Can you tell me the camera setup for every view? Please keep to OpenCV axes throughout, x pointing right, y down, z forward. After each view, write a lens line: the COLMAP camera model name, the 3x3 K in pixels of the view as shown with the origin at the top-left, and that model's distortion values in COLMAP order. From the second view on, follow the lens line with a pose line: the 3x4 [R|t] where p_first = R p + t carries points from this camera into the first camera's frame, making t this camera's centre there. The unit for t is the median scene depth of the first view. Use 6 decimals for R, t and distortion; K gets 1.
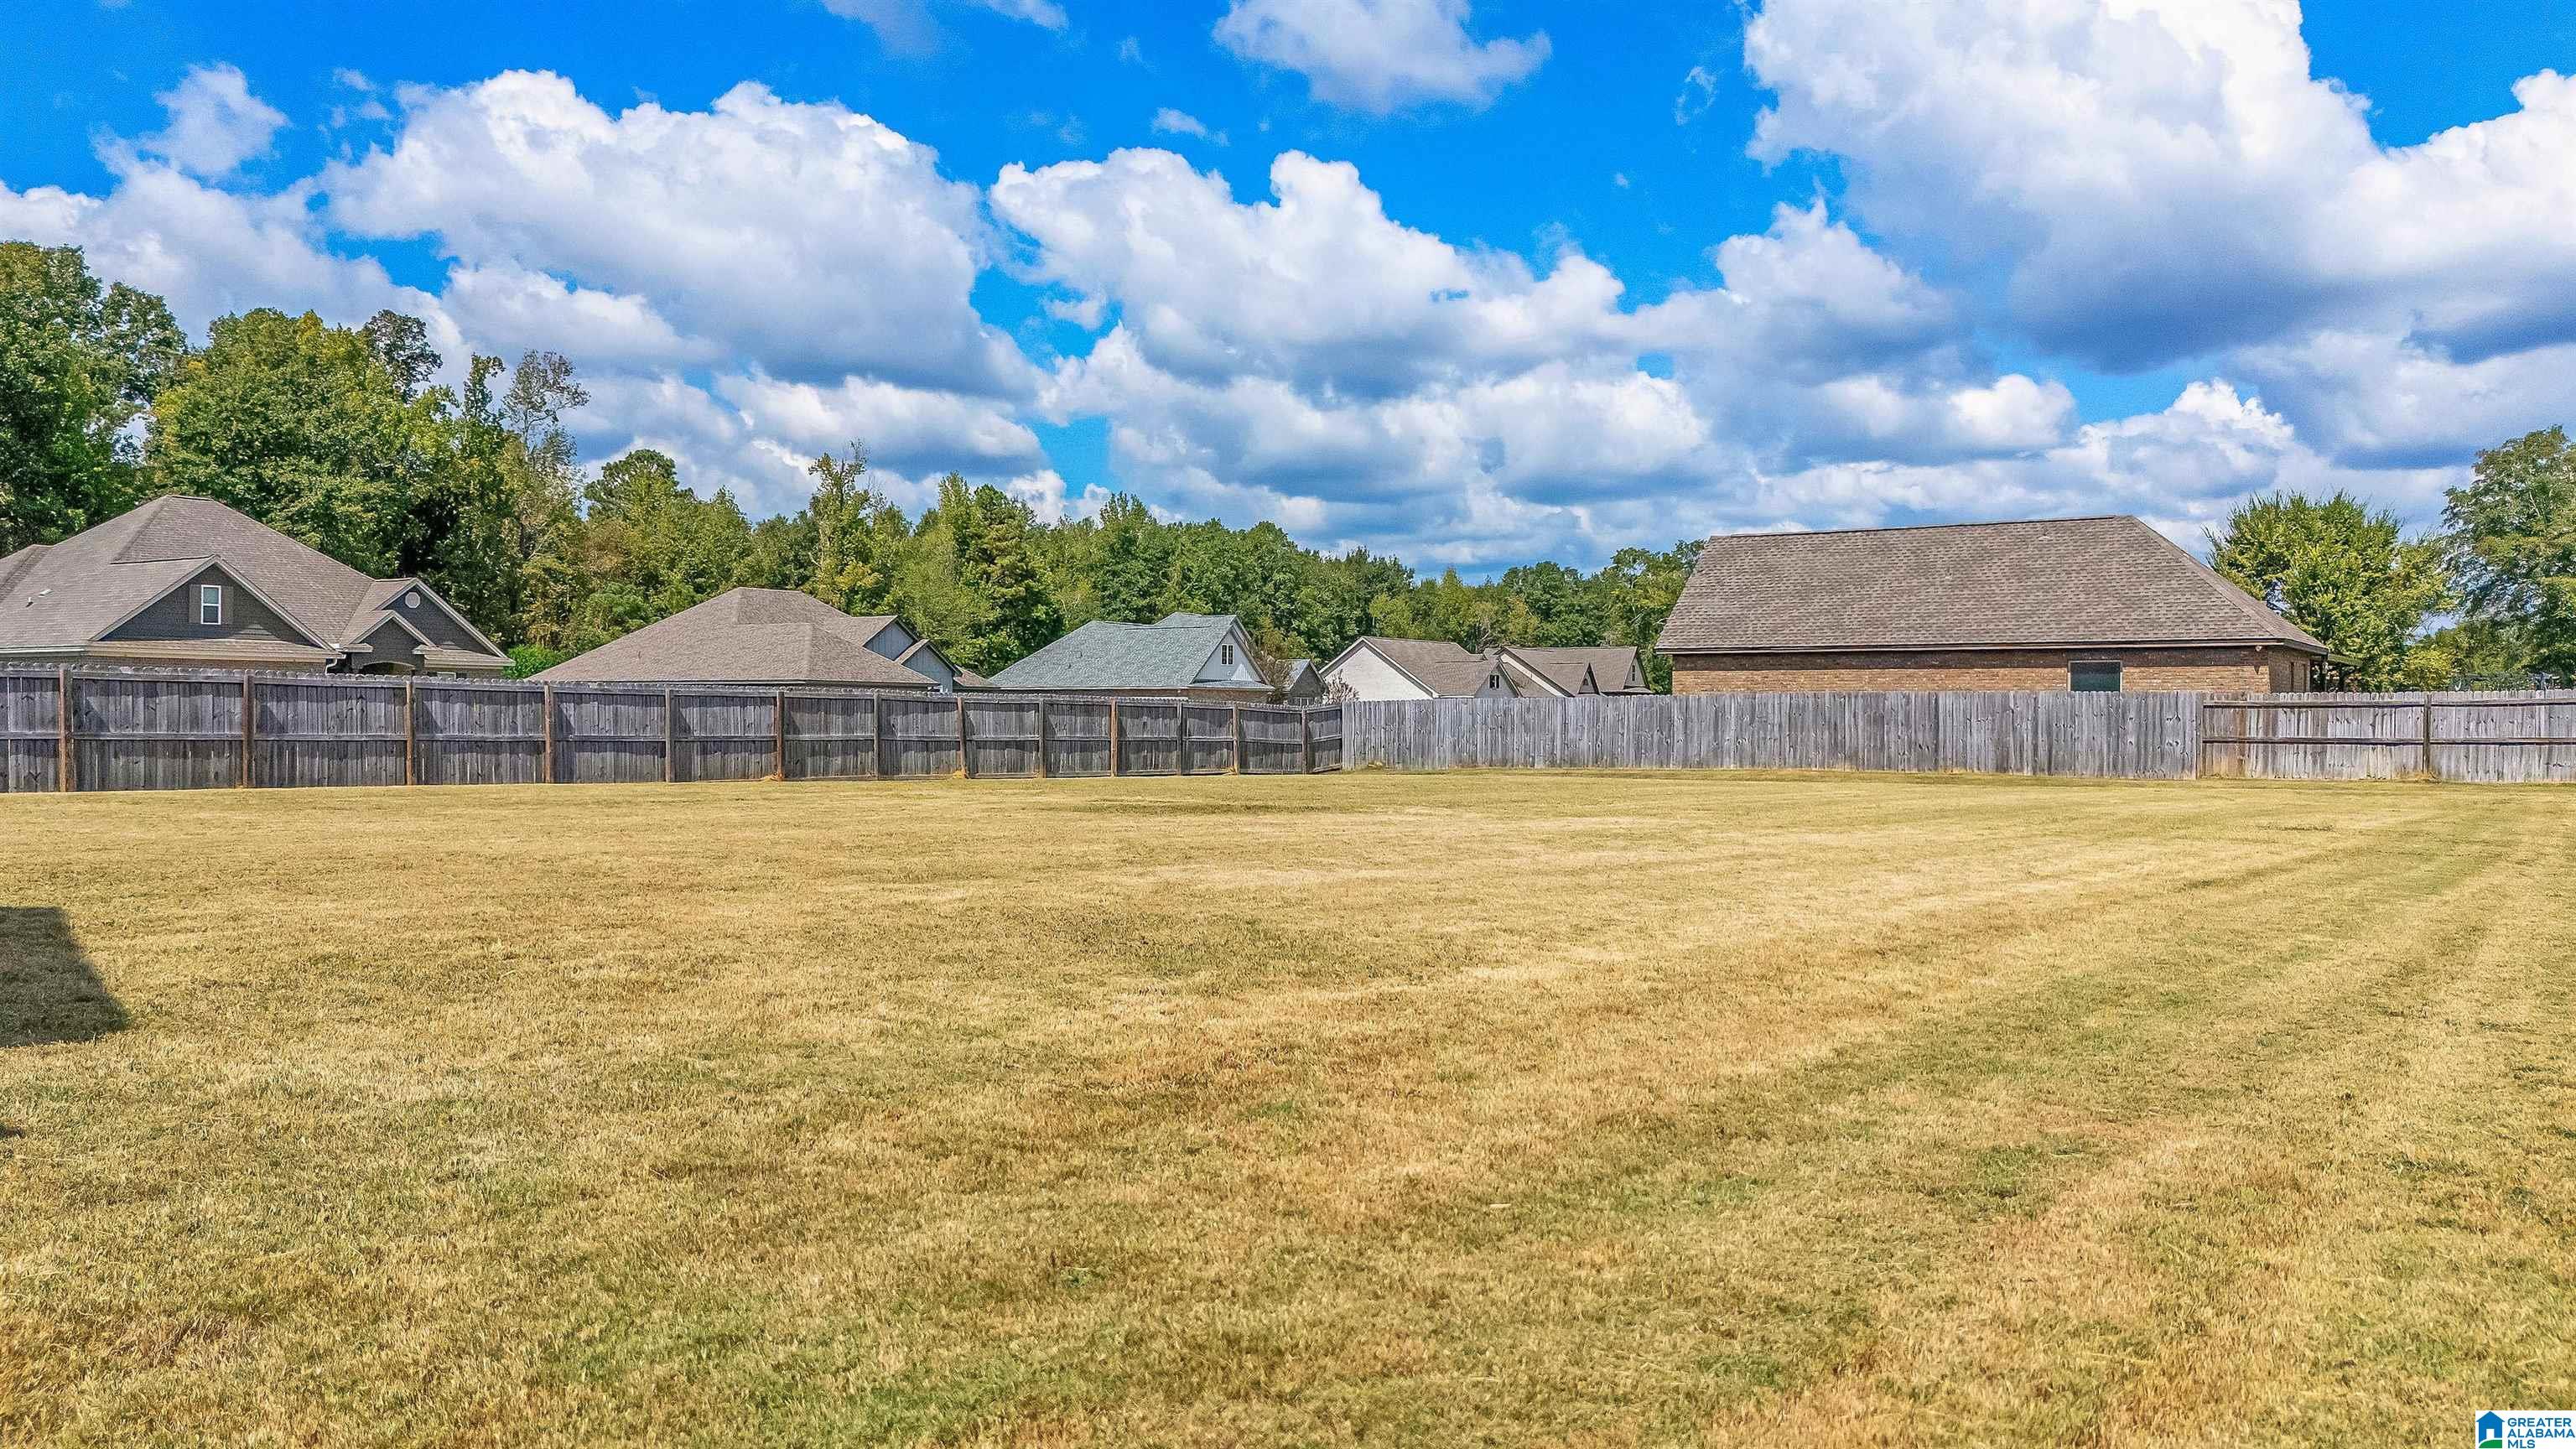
lens RADIAL K [[1977.1, 0, 1292.5], [0, 1977.1, 722.3], [0, 0, 1]] dist [0.100211, -0.150875]
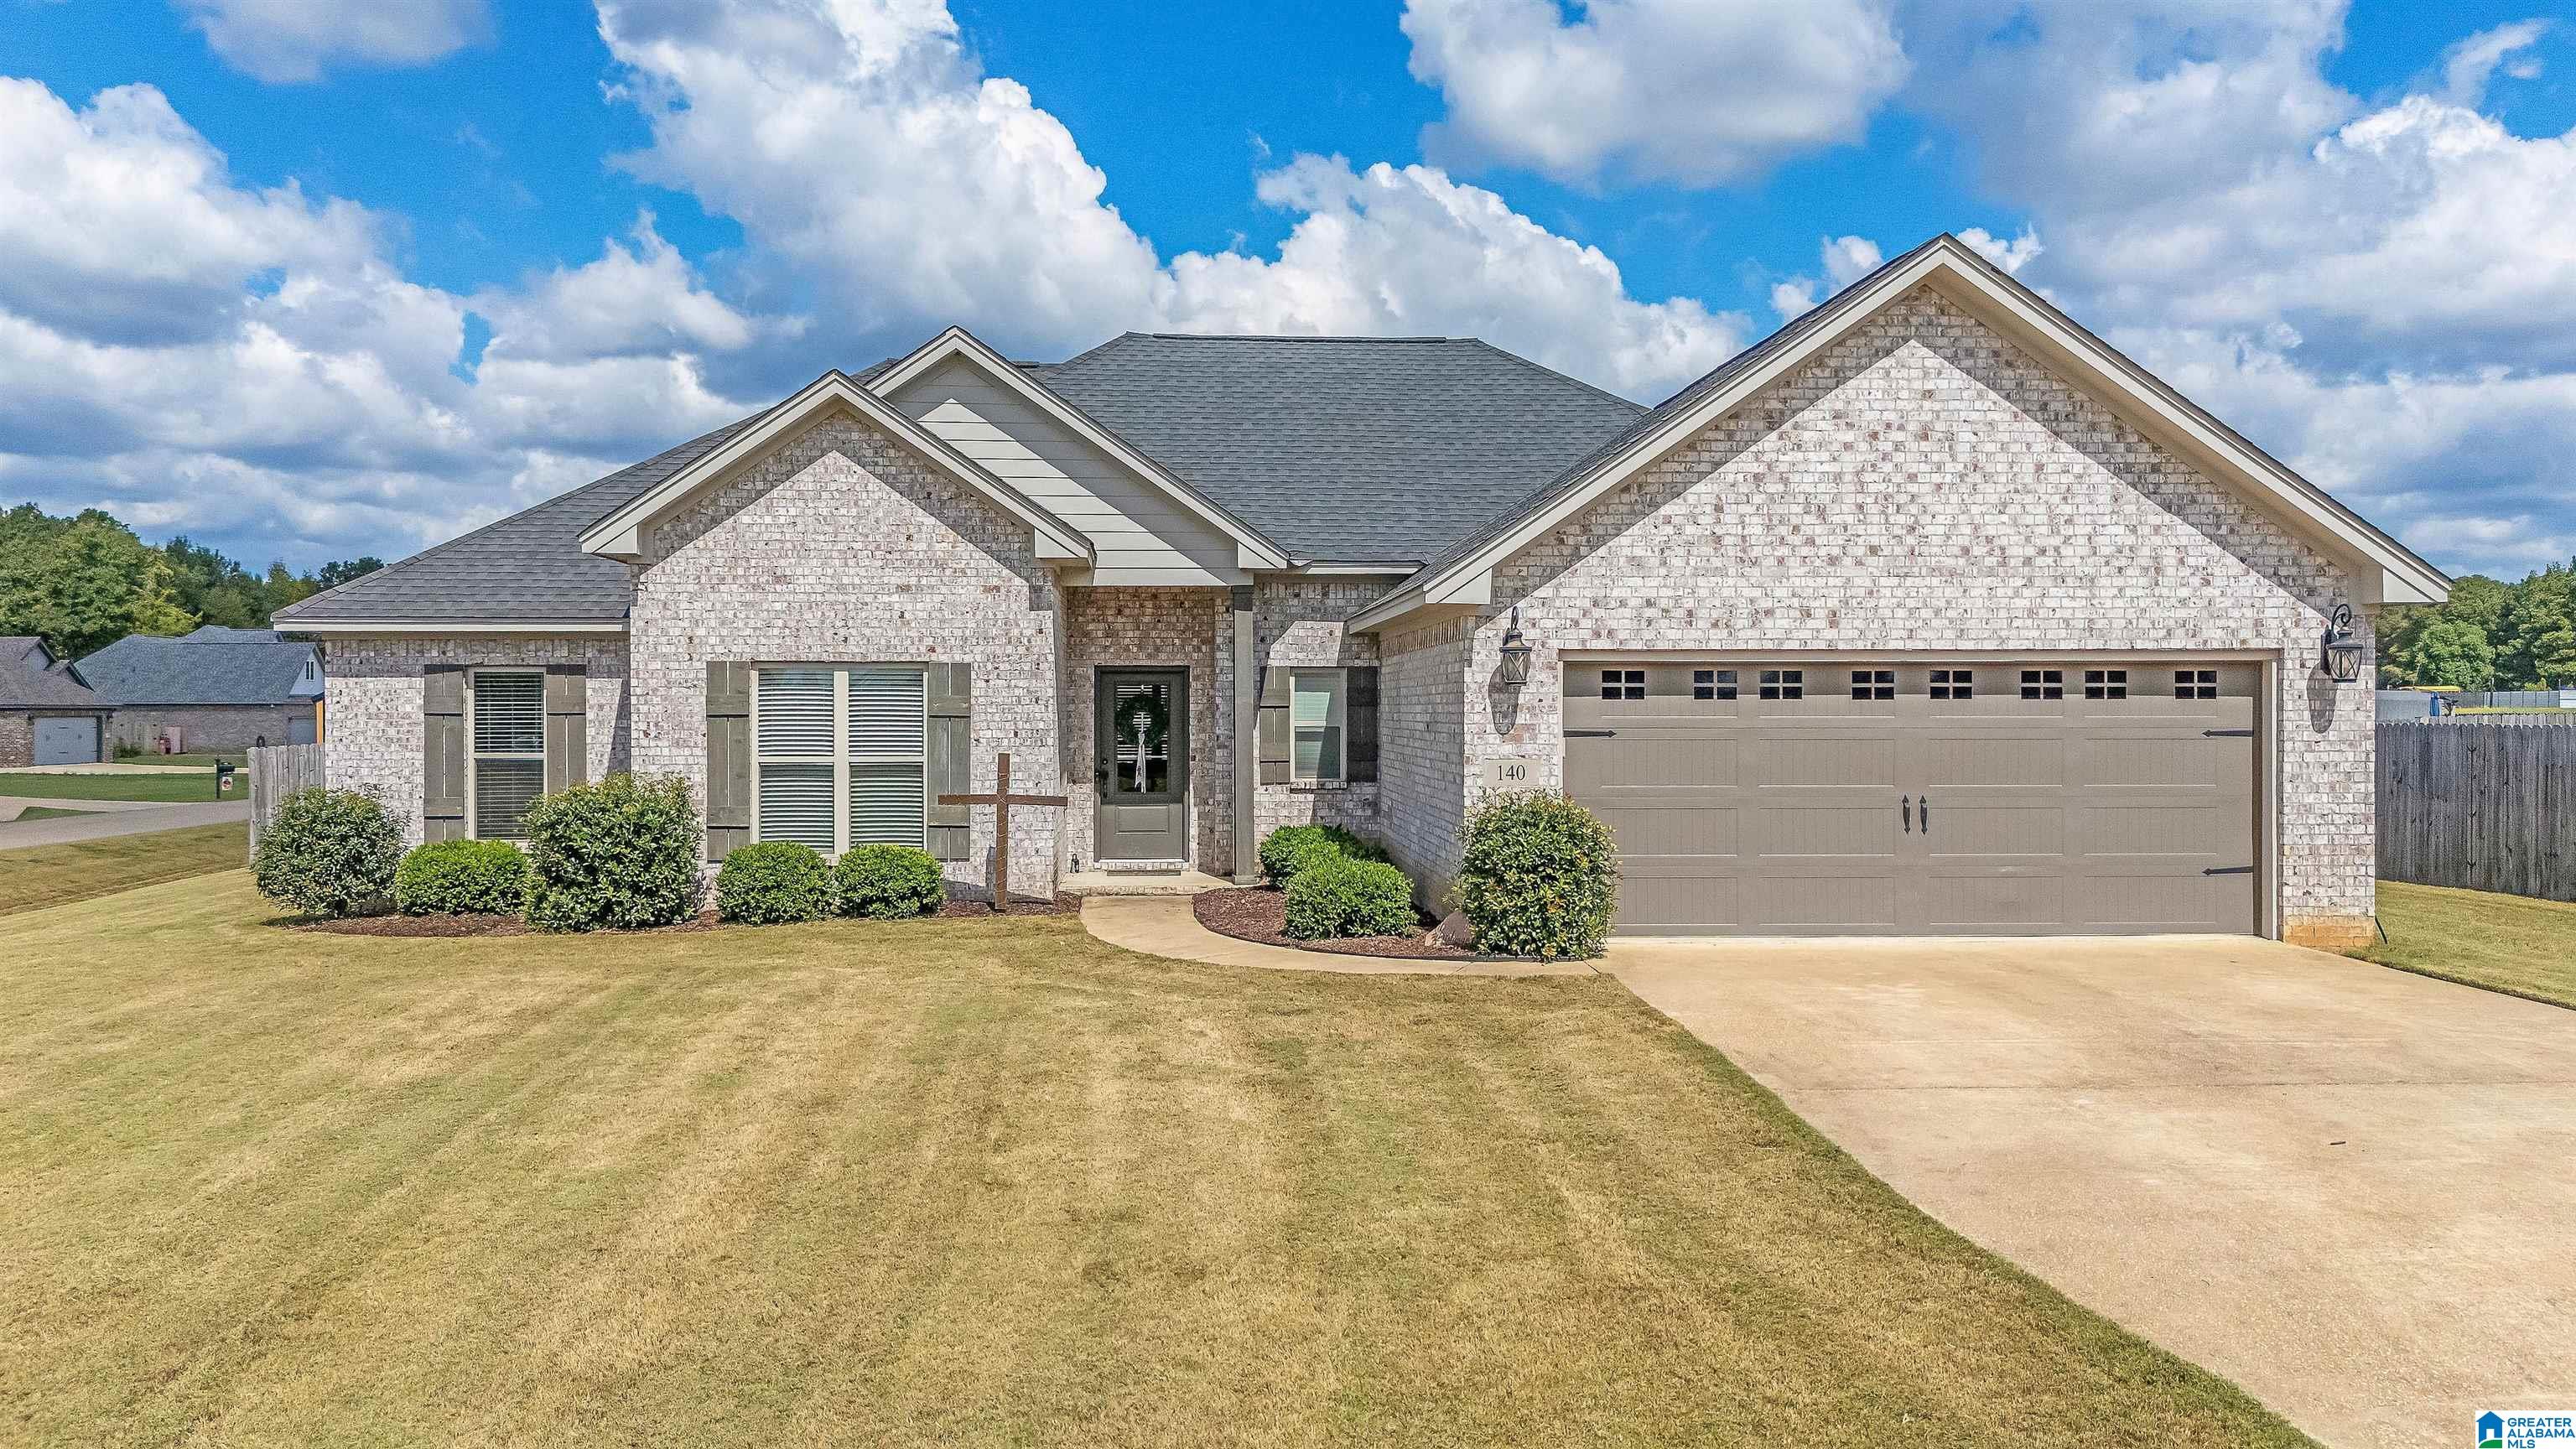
lens RADIAL K [[1966.3, 0, 1295.5], [0, 1966.3, 728.4], [0, 0, 1]] dist [0.064143, -0.081826]
pose [[0.795328, -0.013998, 0.606018, -0.512352], [0.007163, 0.999881, 0.013694, -0.026696], [-0.606137, -0.006550, 0.795333, -0.344253]]
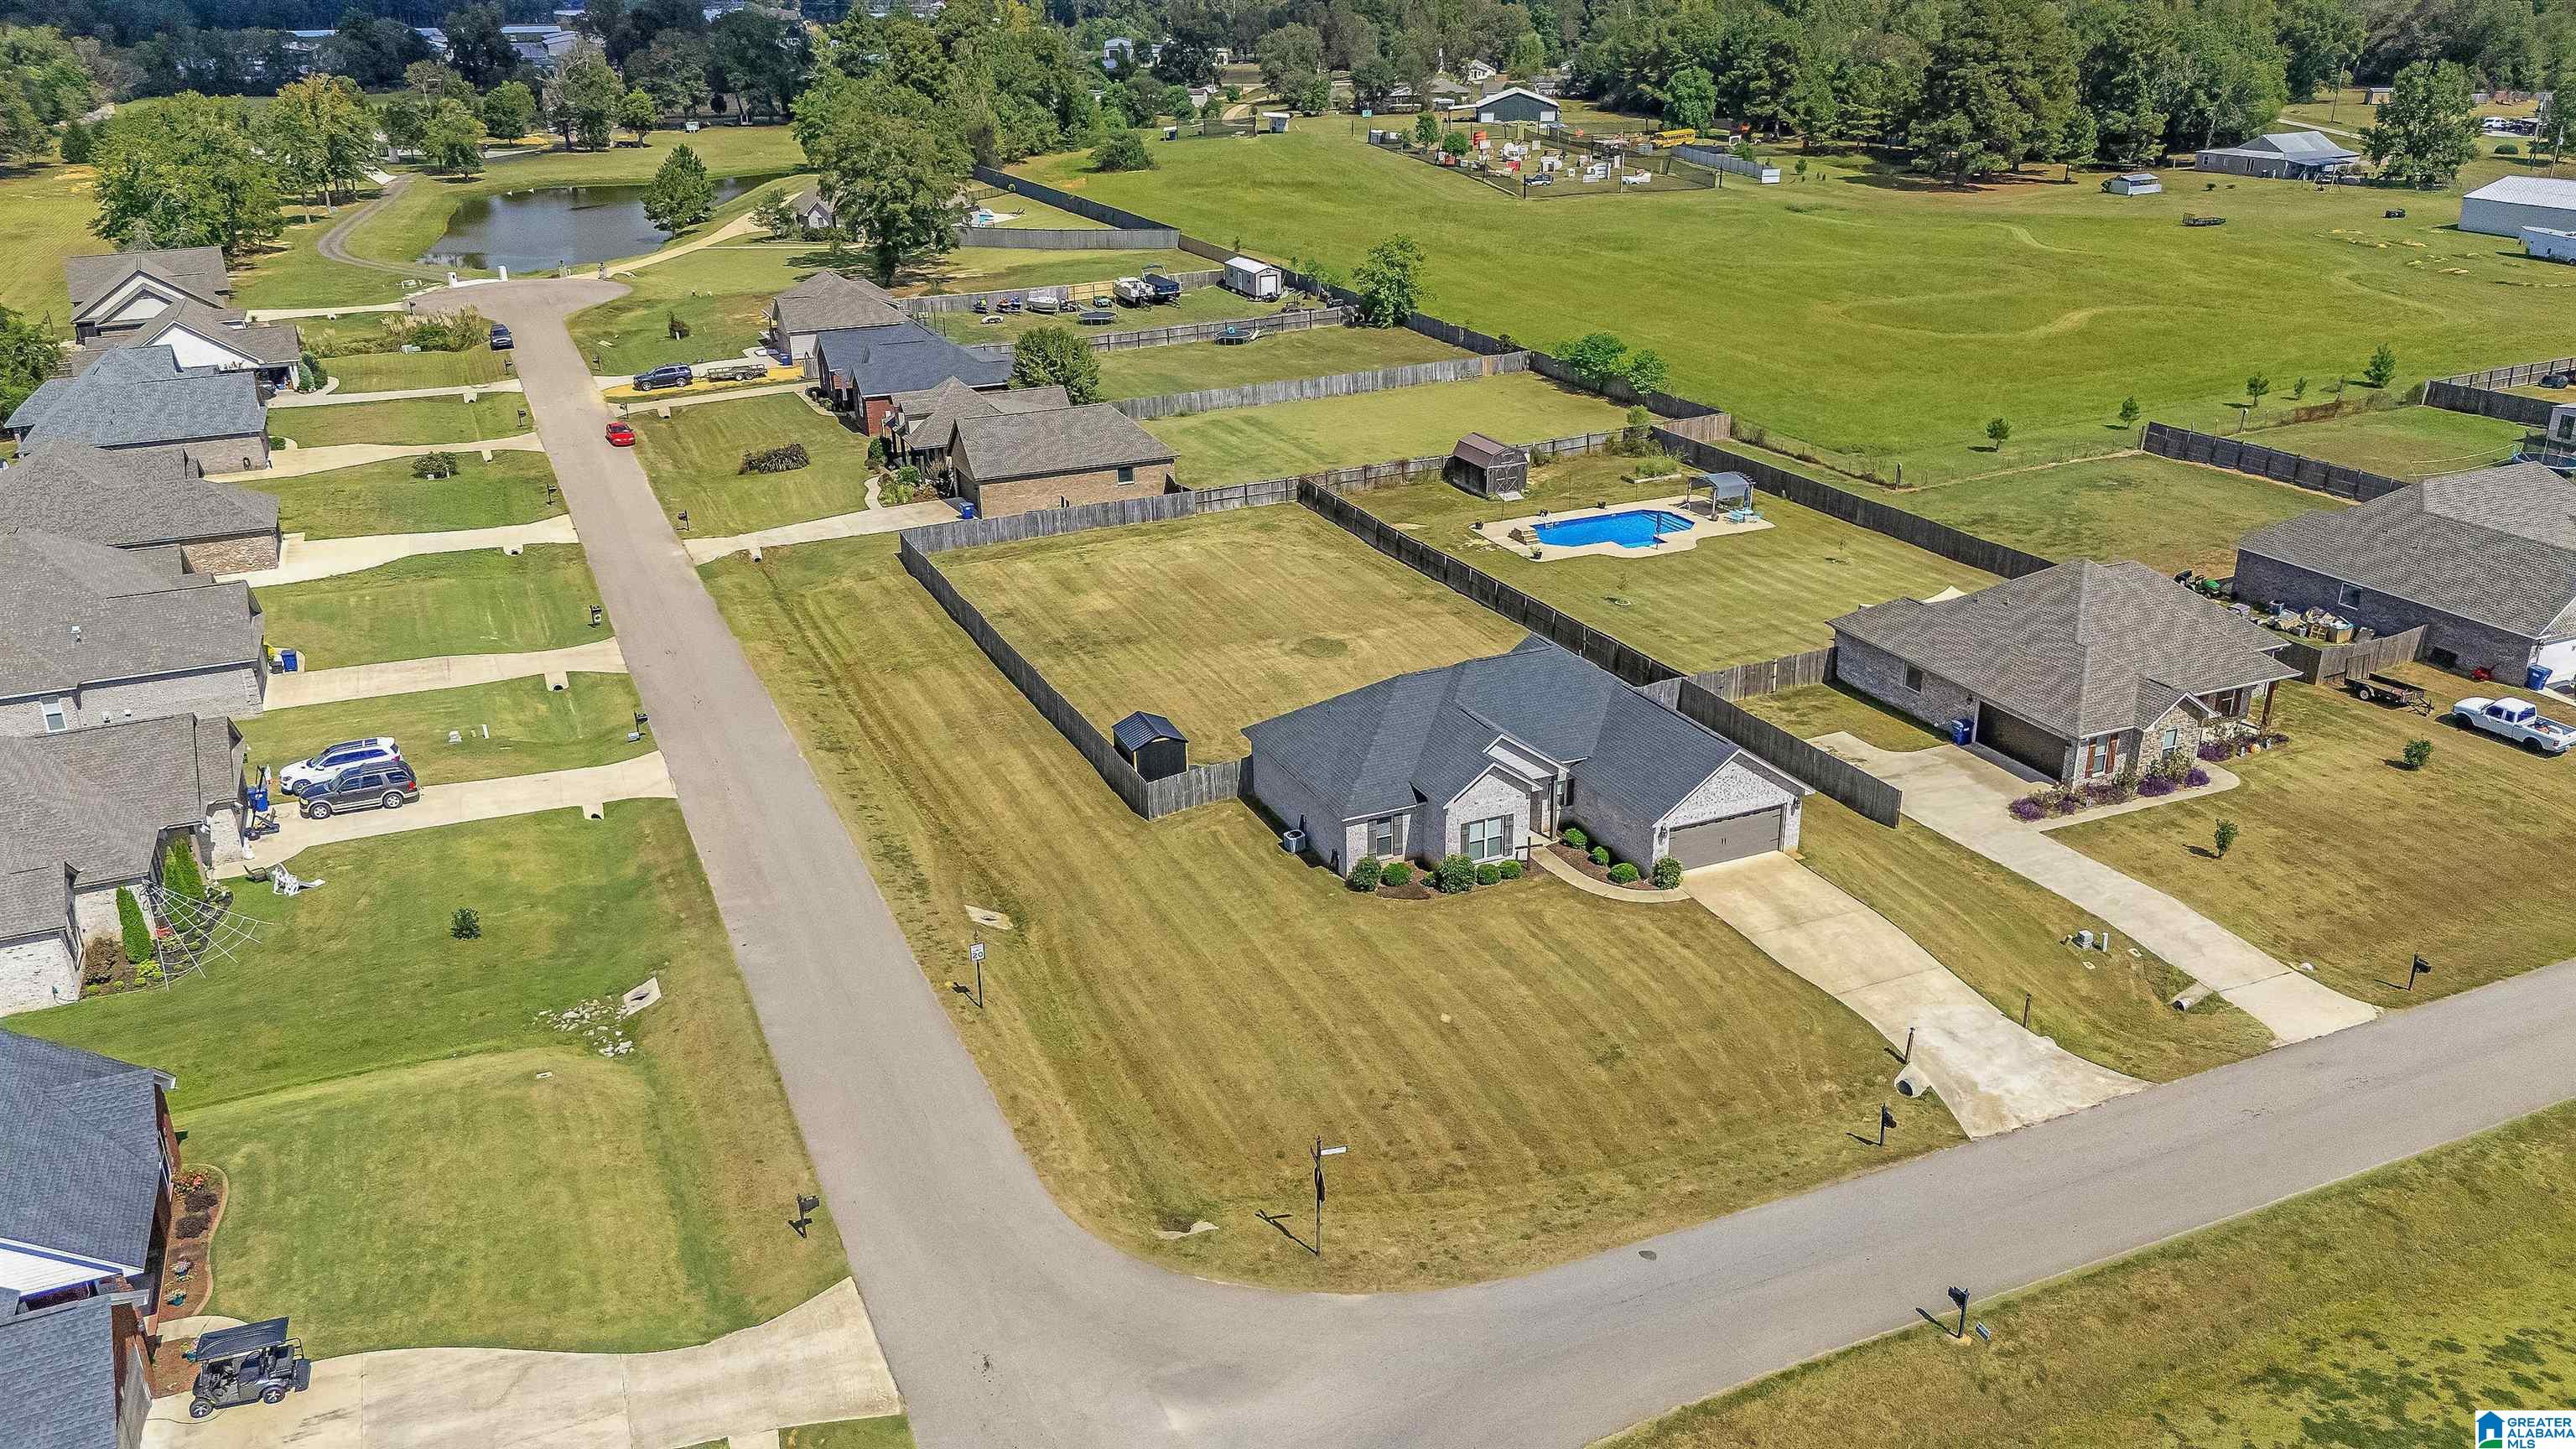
lens RADIAL K [[1881.2, 0, 1292.8], [0, 1881.2, 734.4], [0, 0, 1]] dist [0.067412, -0.073596]
pose [[0.536967, -0.331994, 0.775530, -1.457754], [0.020303, 0.924126, 0.381548, -0.597144], [-0.843359, -0.189134, 0.502966, -0.580665]]
